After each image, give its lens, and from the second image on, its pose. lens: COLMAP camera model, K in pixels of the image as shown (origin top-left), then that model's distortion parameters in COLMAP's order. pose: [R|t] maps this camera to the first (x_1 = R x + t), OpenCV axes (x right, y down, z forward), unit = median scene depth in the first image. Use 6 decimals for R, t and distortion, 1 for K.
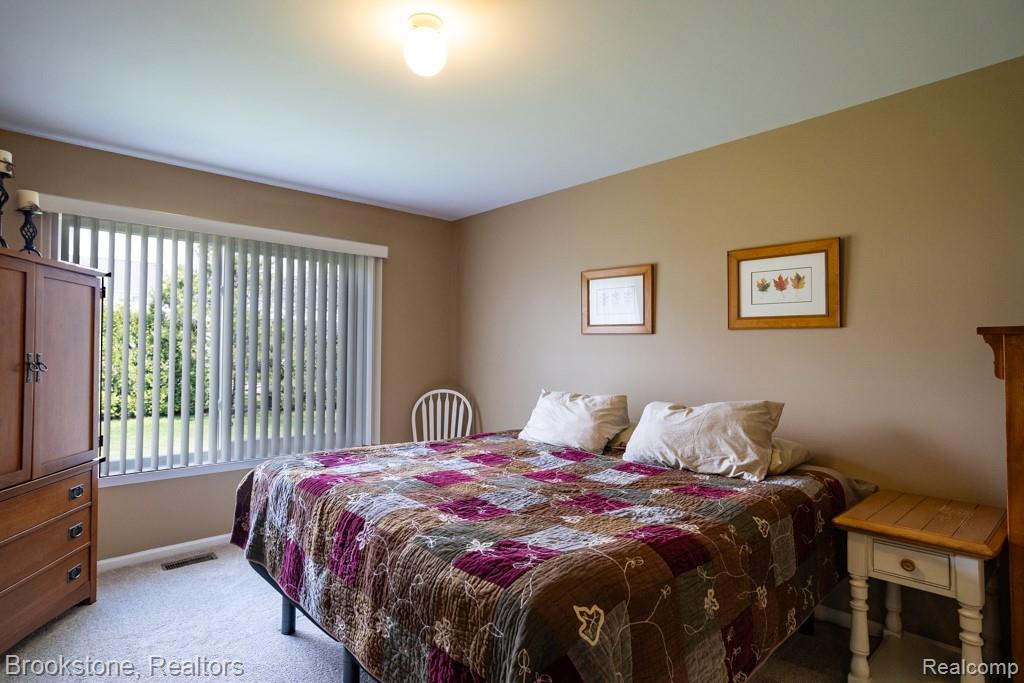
lens RADIAL K [[538.2, 0, 512.0], [0, 538.2, 341.5], [0, 0, 1]] dist [-0.062873, 0.048219]
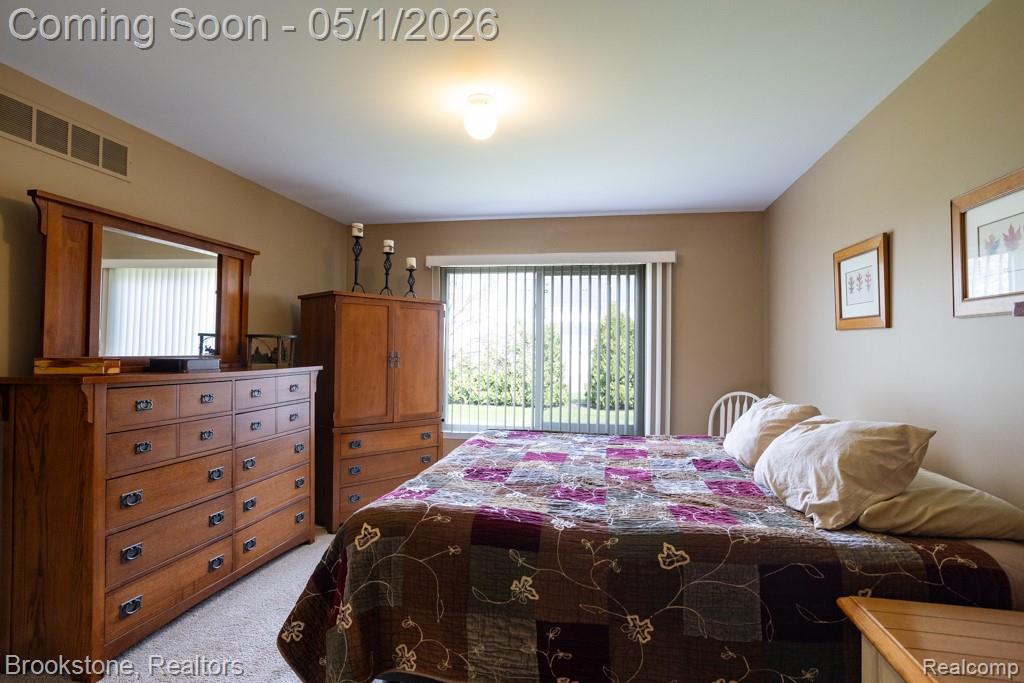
lens RADIAL K [[538.2, 0, 512.0], [0, 538.2, 341.5], [0, 0, 1]] dist [-0.062873, 0.048219]
pose [[0.603989, -0.011935, -0.796903, 0.684979], [0.009727, 0.999924, -0.007603, 0.006690], [0.796933, -0.003159, 0.604059, 0.196442]]
